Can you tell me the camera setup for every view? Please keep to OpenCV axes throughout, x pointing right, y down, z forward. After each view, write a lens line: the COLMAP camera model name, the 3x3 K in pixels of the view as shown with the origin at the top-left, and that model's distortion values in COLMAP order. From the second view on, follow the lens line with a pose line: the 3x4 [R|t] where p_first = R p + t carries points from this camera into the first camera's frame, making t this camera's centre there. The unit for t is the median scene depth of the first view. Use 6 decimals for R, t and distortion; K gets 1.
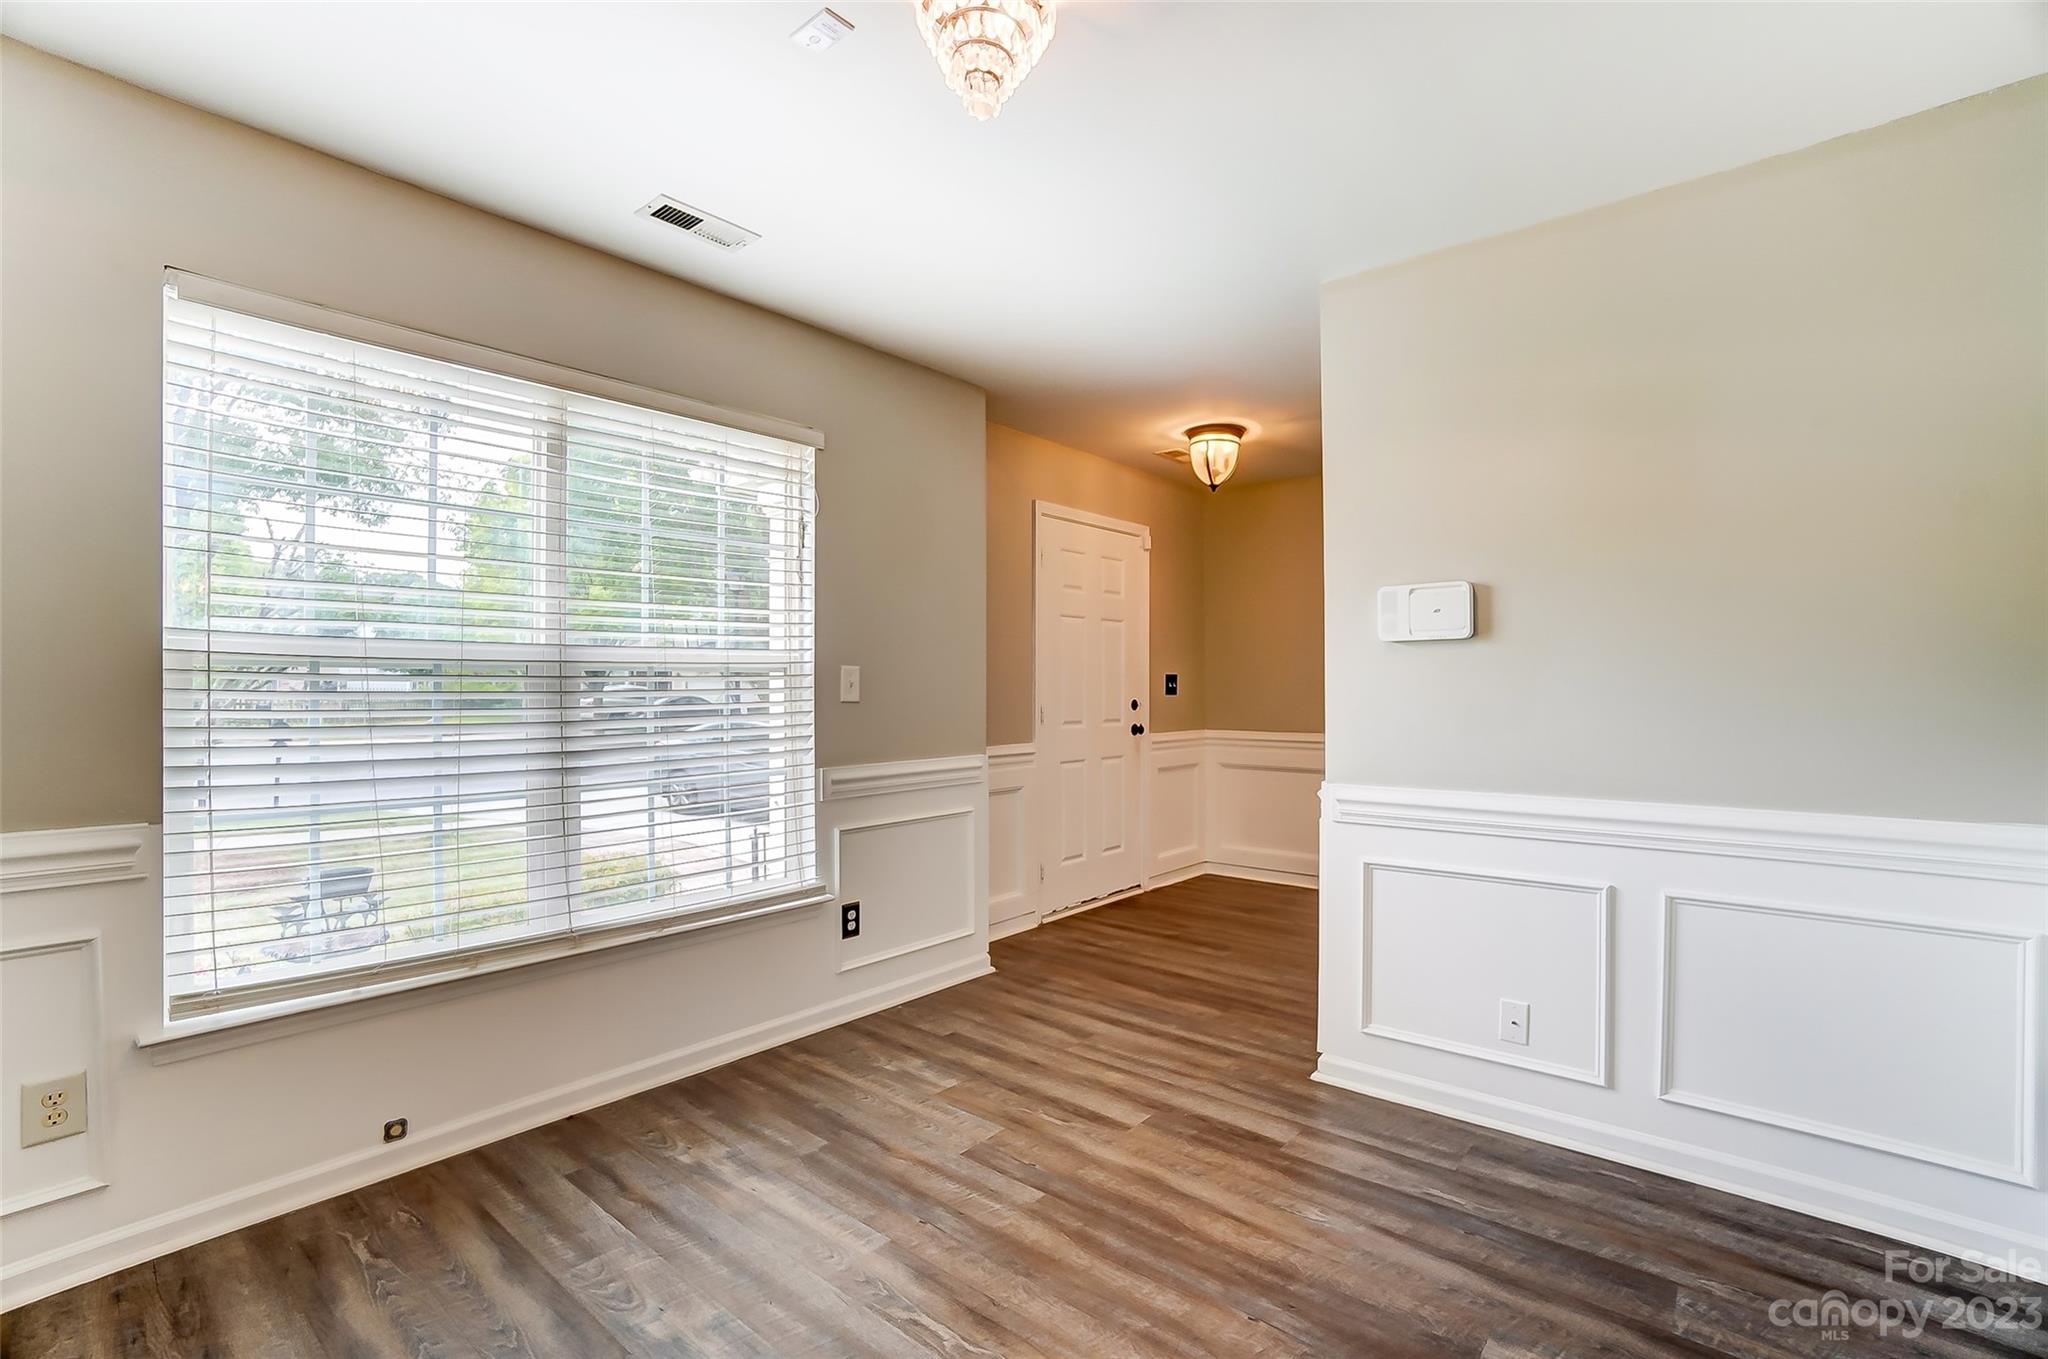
lens RADIAL K [[911.3, 0, 1024.0], [0, 911.3, 679.5], [0, 0, 1]] dist [-0.058287, 0.021373]
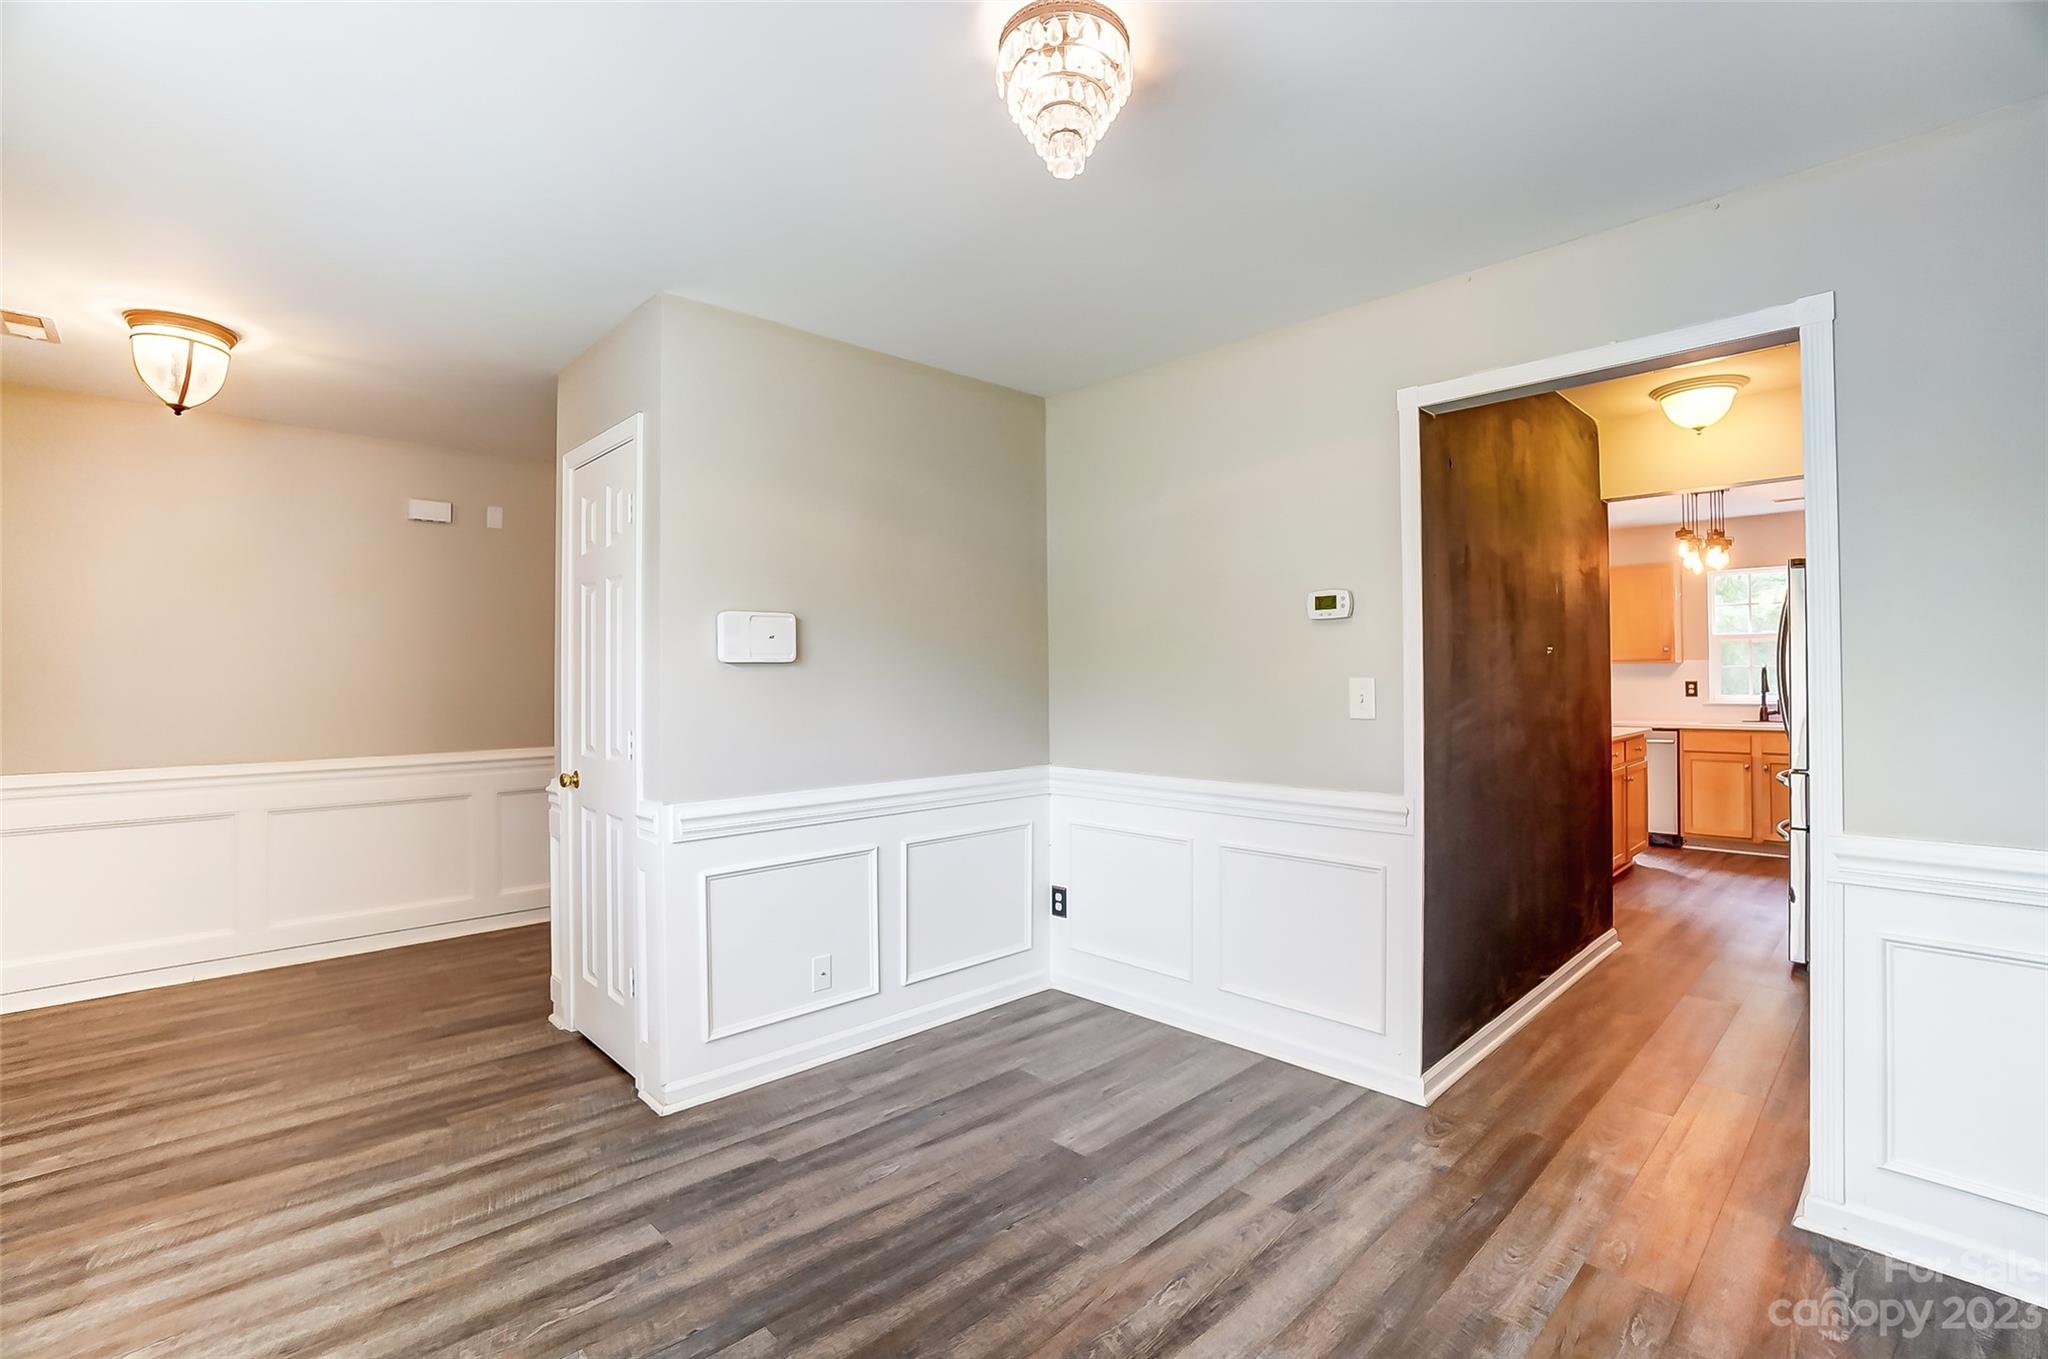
lens RADIAL K [[911.3, 0, 1024.0], [0, 911.3, 679.5], [0, 0, 1]] dist [-0.058287, 0.021373]
pose [[0.110798, 0.001897, 0.993841, -0.652811], [-0.001504, 0.999997, -0.001741, -0.021244], [-0.993842, -0.001302, 0.110801, 0.571966]]
